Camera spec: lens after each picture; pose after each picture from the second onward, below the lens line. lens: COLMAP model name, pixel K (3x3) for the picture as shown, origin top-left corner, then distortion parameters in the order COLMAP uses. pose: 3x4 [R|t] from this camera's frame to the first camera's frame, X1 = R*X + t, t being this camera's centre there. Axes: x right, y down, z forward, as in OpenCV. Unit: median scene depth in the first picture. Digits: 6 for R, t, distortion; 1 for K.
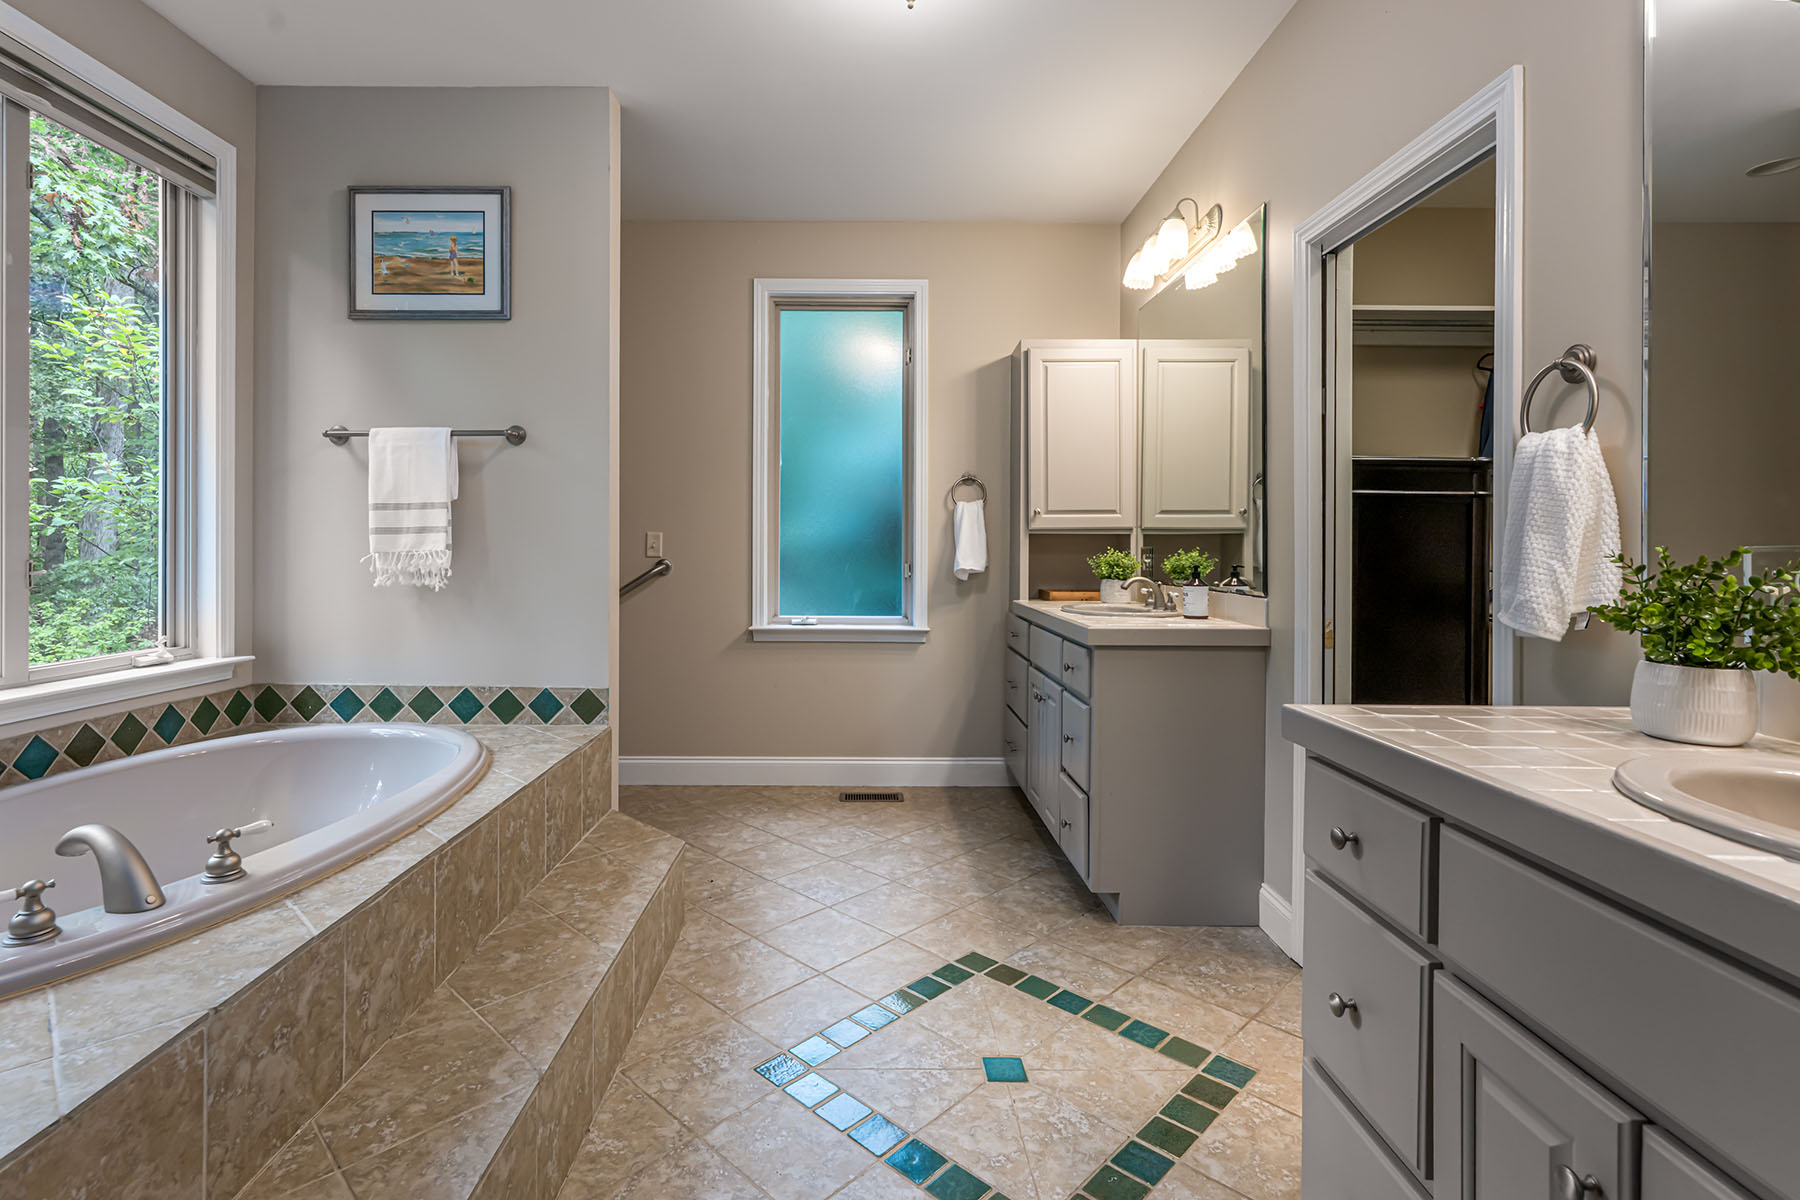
lens RADIAL K [[863.8, 0, 913.0], [0, 863.8, 545.1], [0, 0, 1]] dist [0.000027, 0.000085]
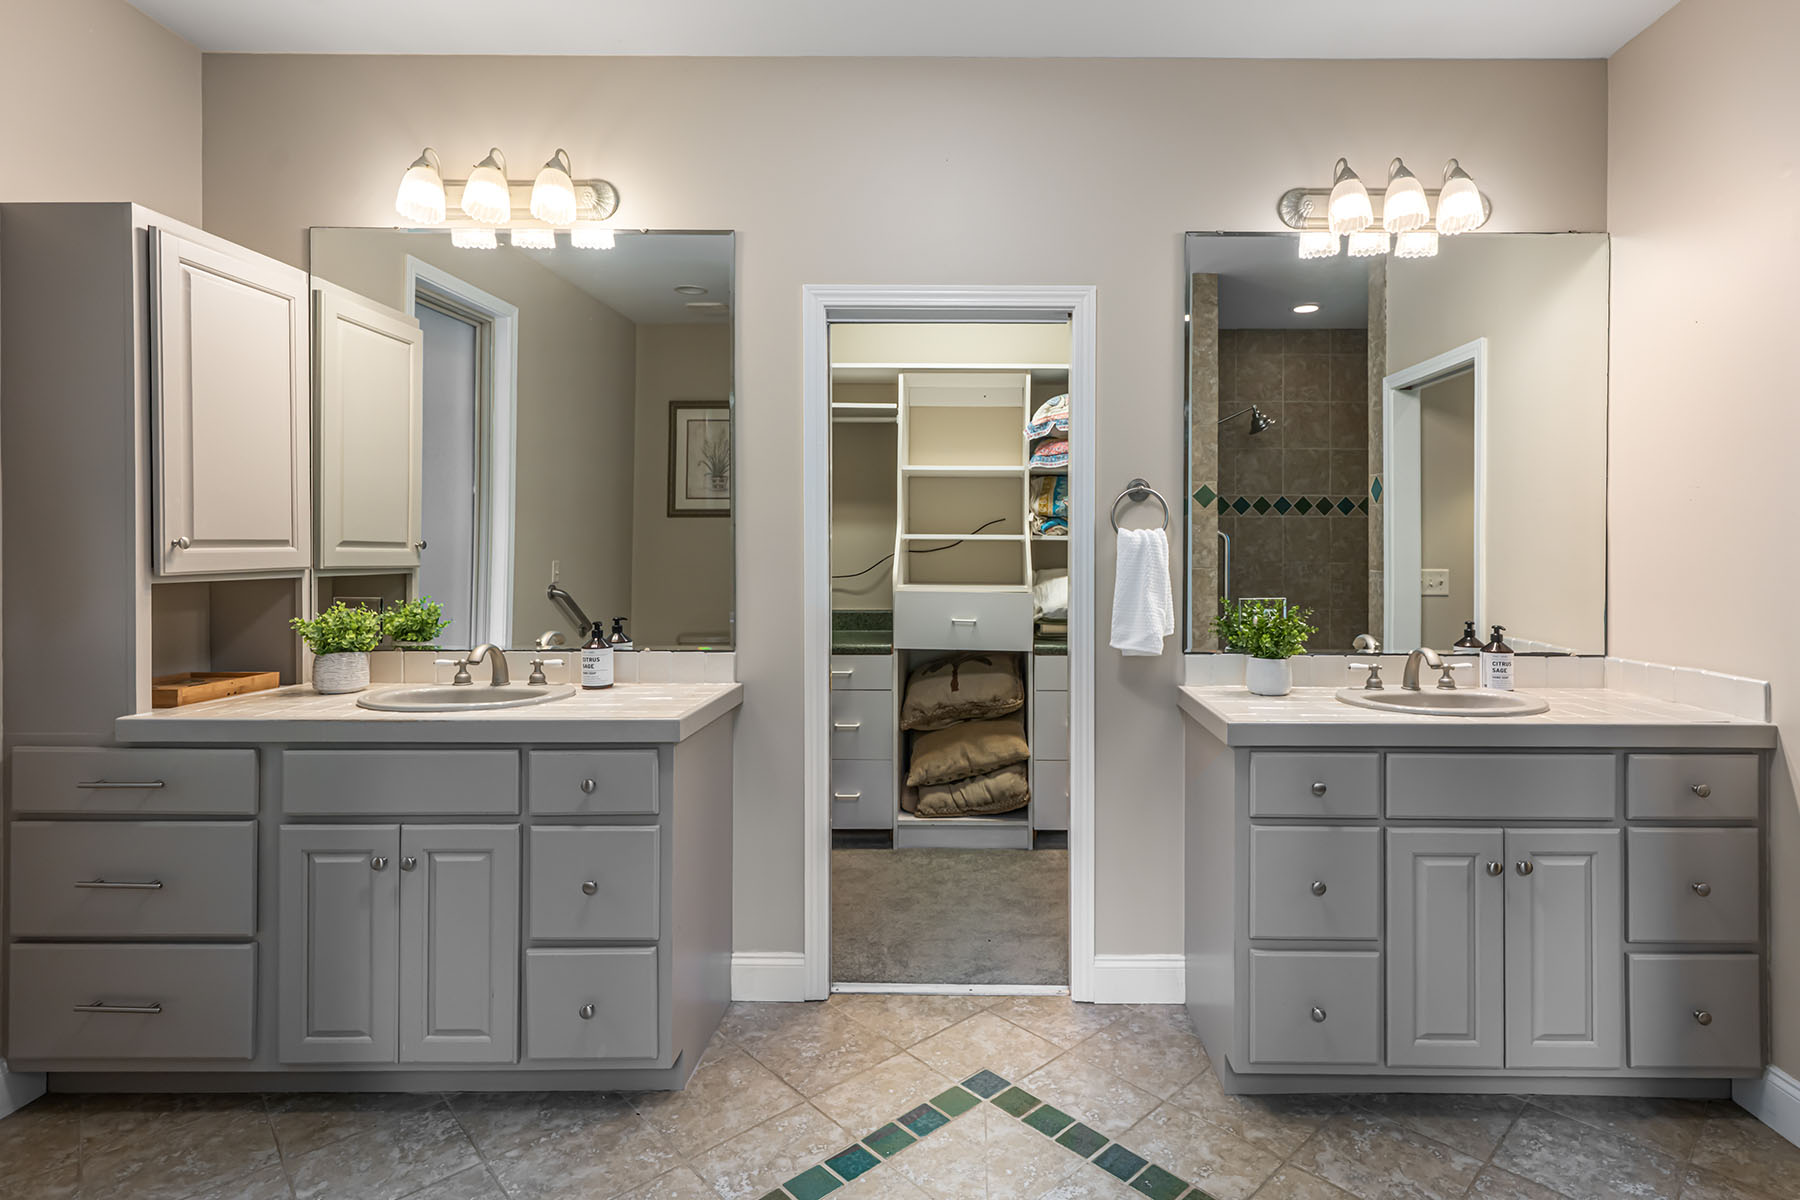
lens RADIAL K [[863.8, 0, 977.1], [0, 863.8, 560.1], [0, 0, 1]] dist [0.000027, 0.000085]
pose [[0.047245, -0.005114, 0.998870, -0.398361], [-0.002628, 0.999983, 0.005244, -0.034223], [-0.998880, -0.002872, 0.047231, 0.524505]]
